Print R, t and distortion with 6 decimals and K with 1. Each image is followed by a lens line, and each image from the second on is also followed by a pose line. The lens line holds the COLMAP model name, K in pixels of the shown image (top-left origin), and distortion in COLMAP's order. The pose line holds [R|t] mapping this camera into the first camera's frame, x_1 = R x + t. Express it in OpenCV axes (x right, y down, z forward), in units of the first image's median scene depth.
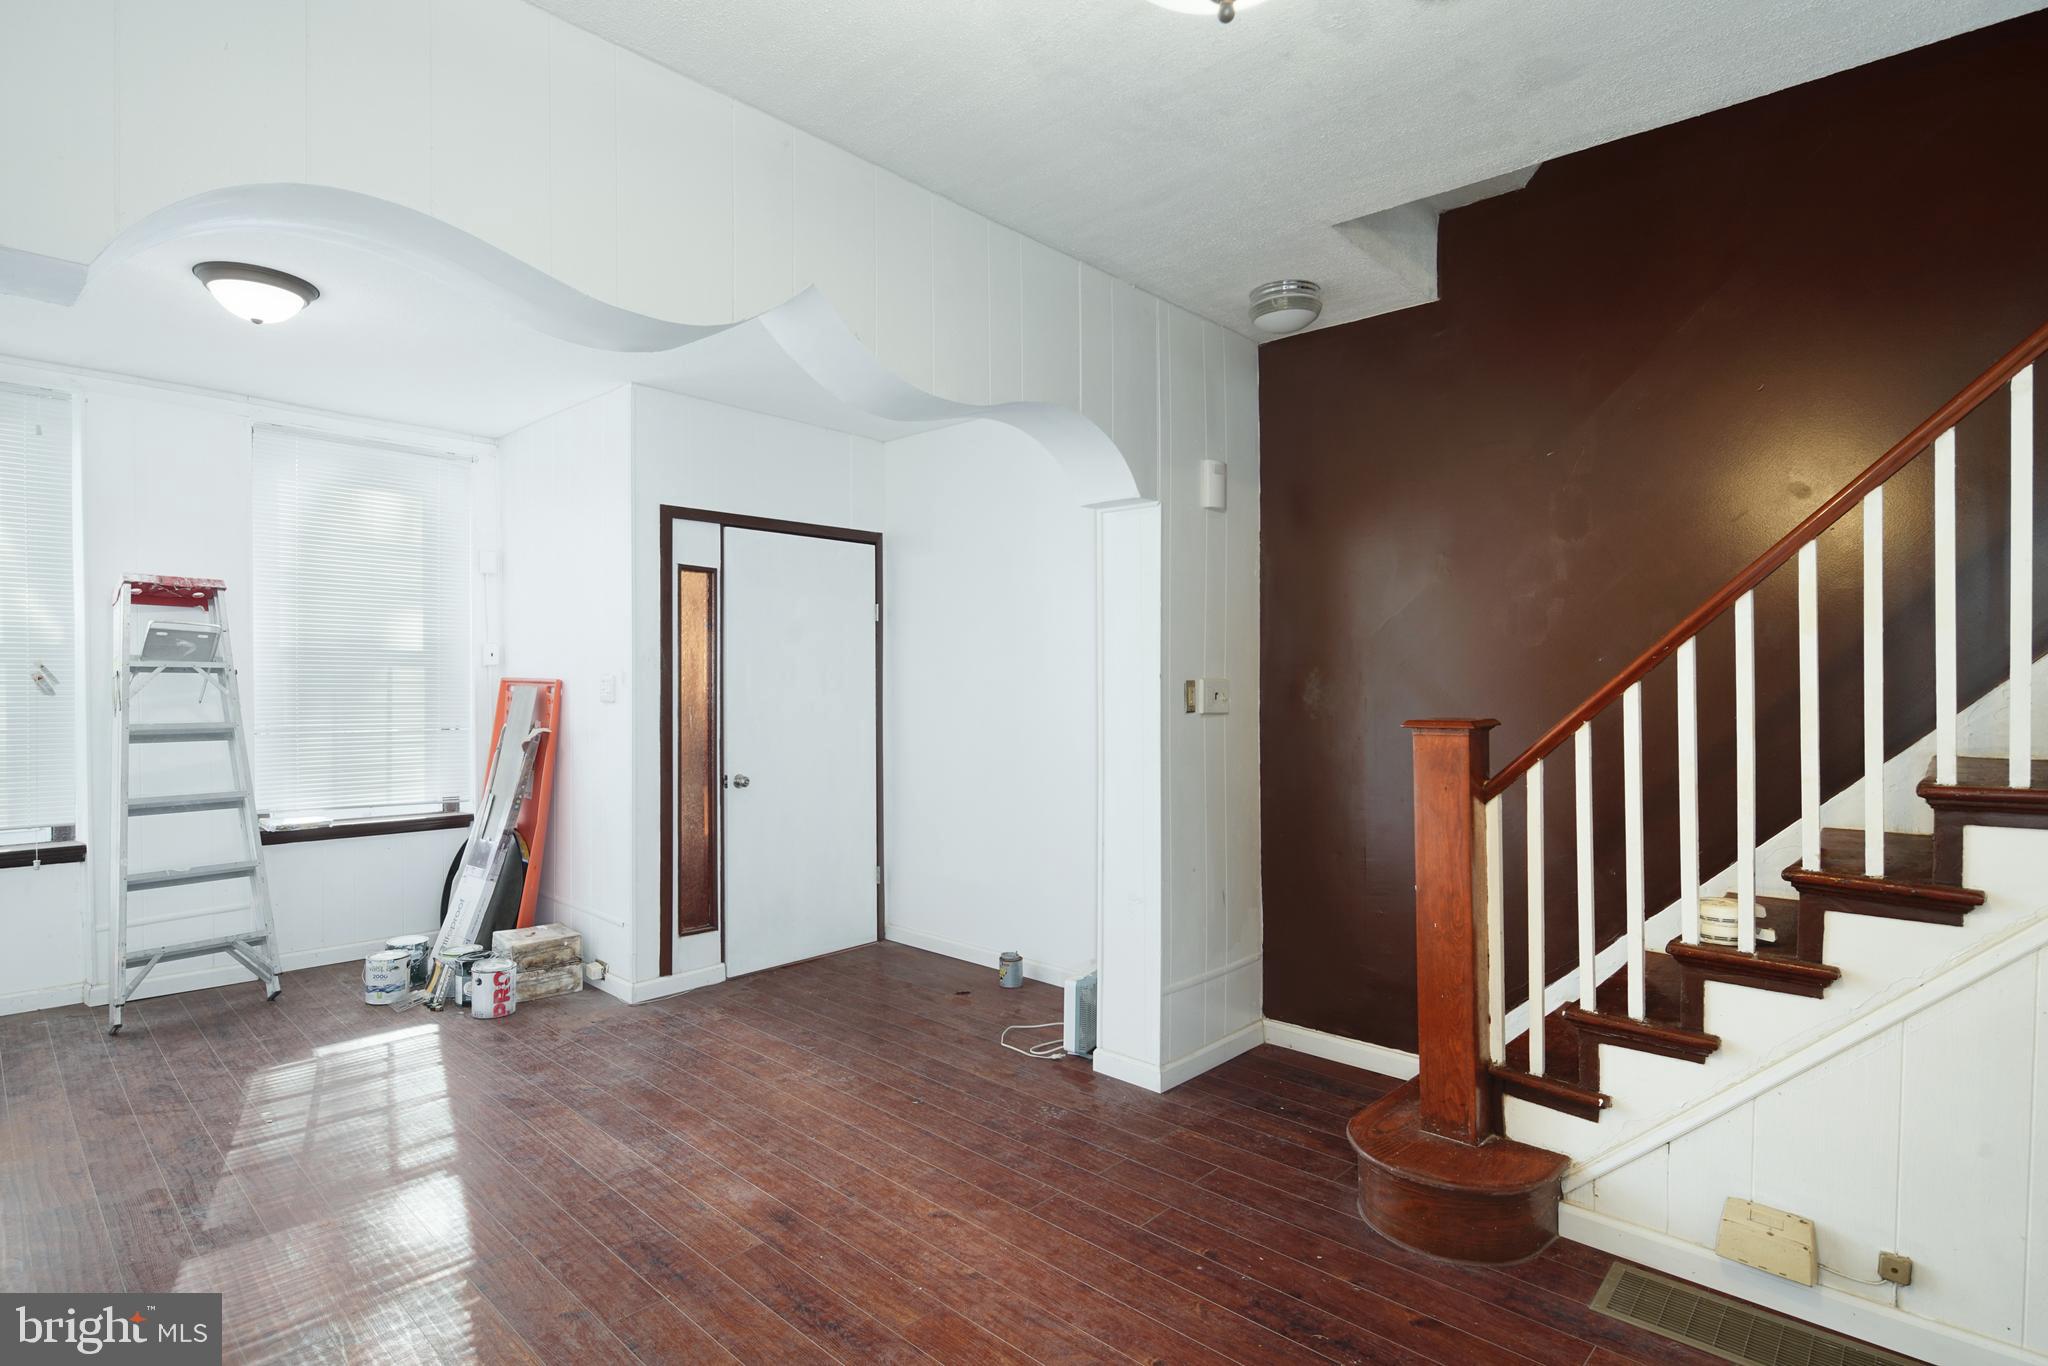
lens RADIAL K [[1027.3, 0, 974.6], [0, 1027.3, 683.6], [0, 0, 1]] dist [0.001460, -0.000266]
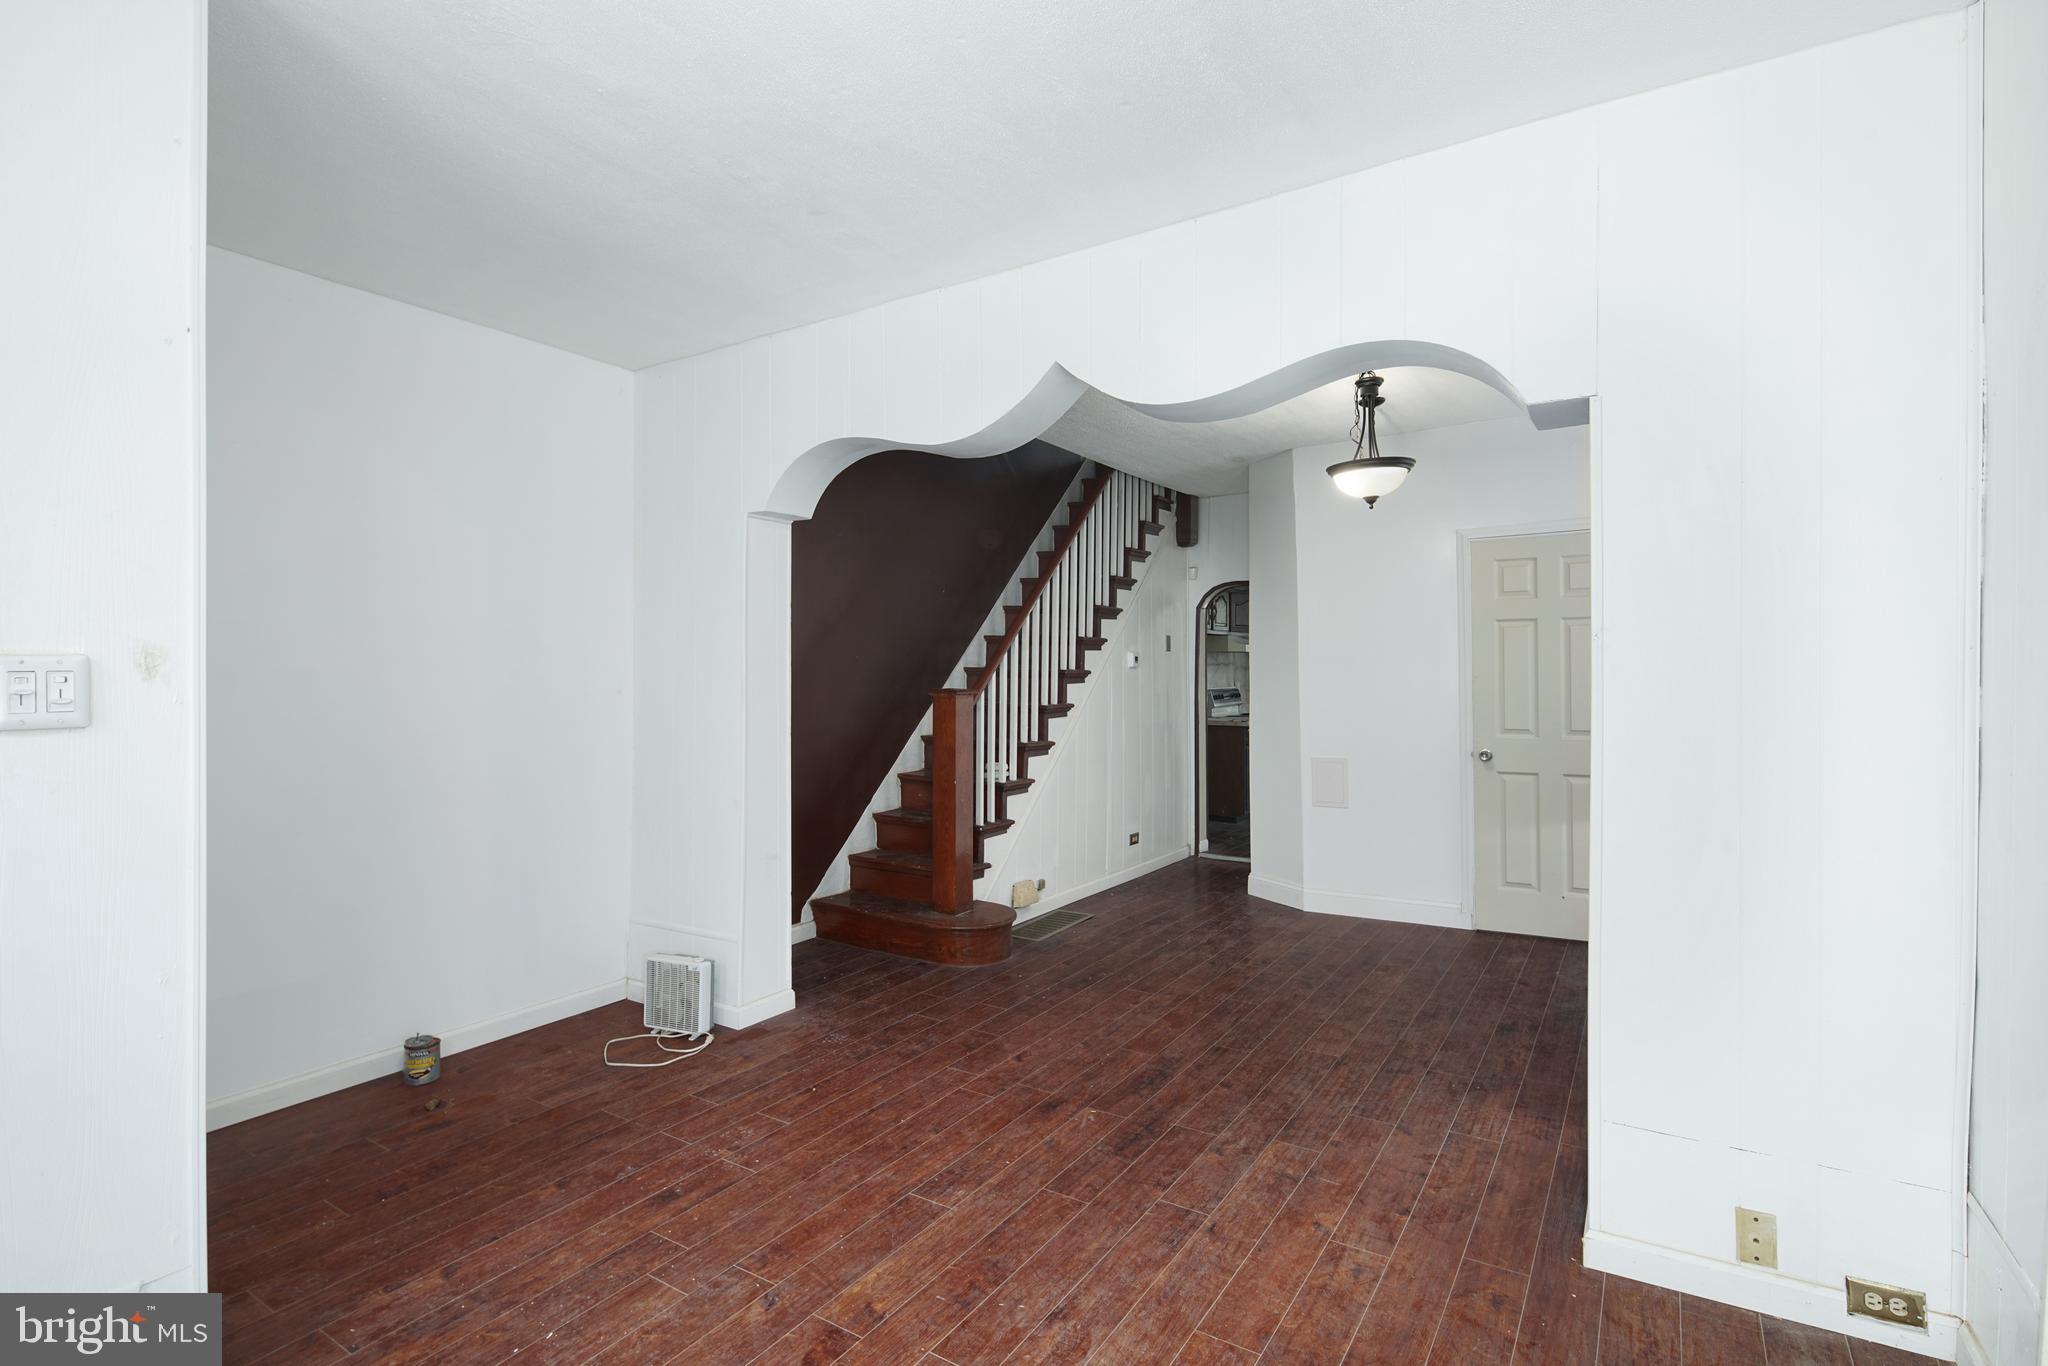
lens RADIAL K [[998.4, 0, 1020.5], [0, 998.4, 669.2], [0, 0, 1]] dist [0.001171, -0.000940]
pose [[-0.210782, 0.000542, 0.977533, -0.943042], [0.004609, 0.999989, 0.000440, -0.002496], [-0.977522, 0.004598, -0.210783, 0.899170]]
